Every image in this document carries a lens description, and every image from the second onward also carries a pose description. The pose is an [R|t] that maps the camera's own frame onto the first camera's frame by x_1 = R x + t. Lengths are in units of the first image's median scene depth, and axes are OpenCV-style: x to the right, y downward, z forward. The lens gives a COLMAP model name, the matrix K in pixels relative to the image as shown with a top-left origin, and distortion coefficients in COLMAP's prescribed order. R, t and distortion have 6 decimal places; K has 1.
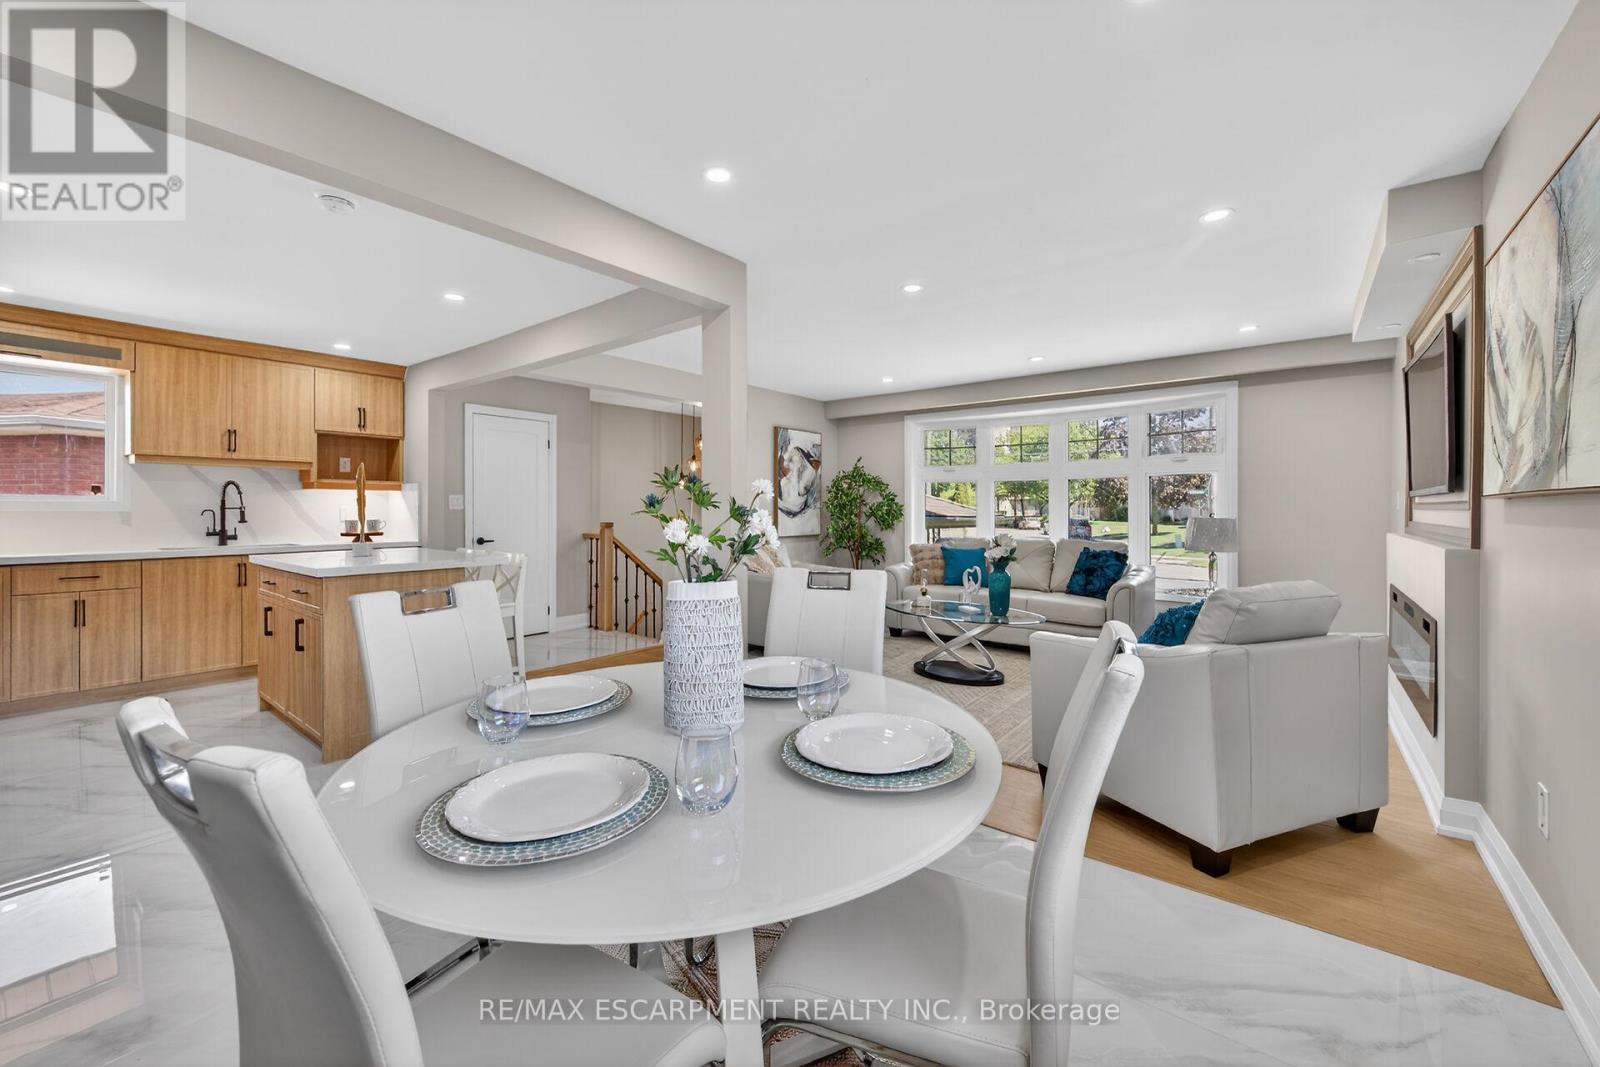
lens RADIAL K [[637.1, 0, 803.1], [0, 637.1, 509.7], [0, 0, 1]] dist [0.000878, -0.003434]
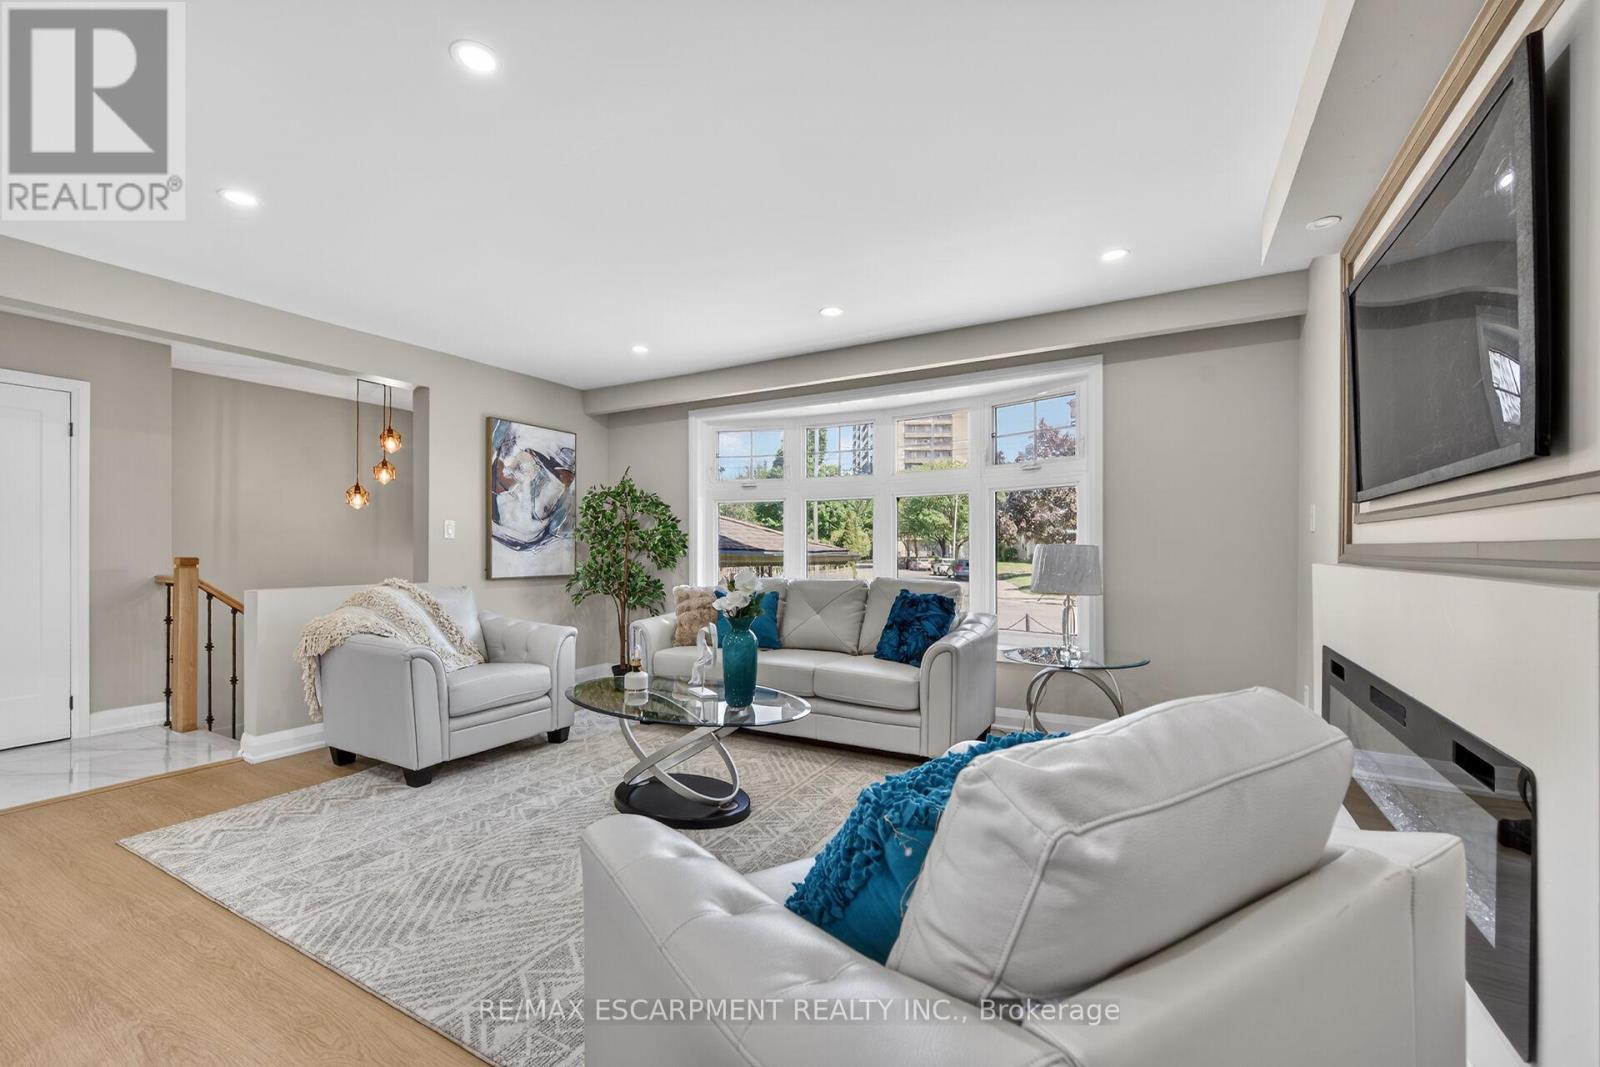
lens RADIAL K [[654.6, 0, 812.3], [0, 654.6, 547.9], [0, 0, 1]] dist [0.000696, 0.000032]
pose [[0.985655, -0.000136, 0.168771, 0.183634], [0.001037, 0.999986, -0.005249, 0.014049], [-0.168767, 0.005348, 0.985641, 0.255746]]
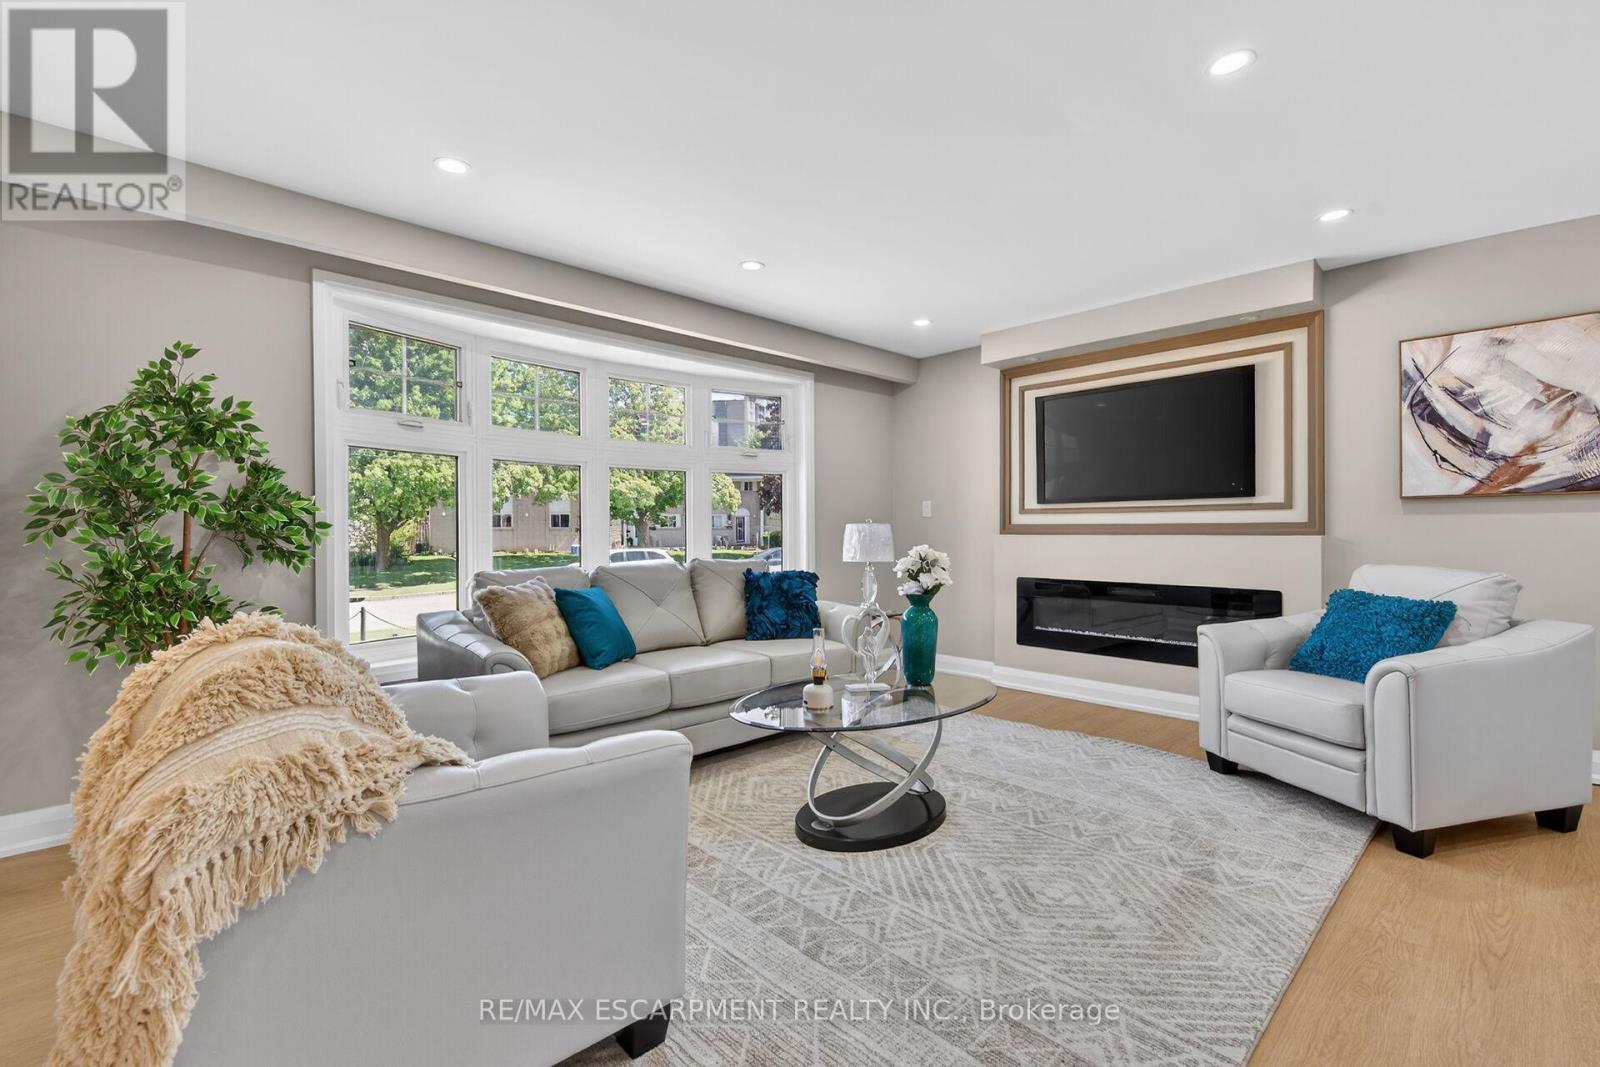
lens RADIAL K [[697.7, 0, 800.0], [0, 697.7, 533.5], [0, 0, 1]] dist [-0.000411, 0.000028]
pose [[0.137245, -0.005656, 0.990521, -0.236533], [0.006445, 0.999968, 0.004817, 0.014949], [-0.990516, 0.005723, 0.137277, 0.689655]]
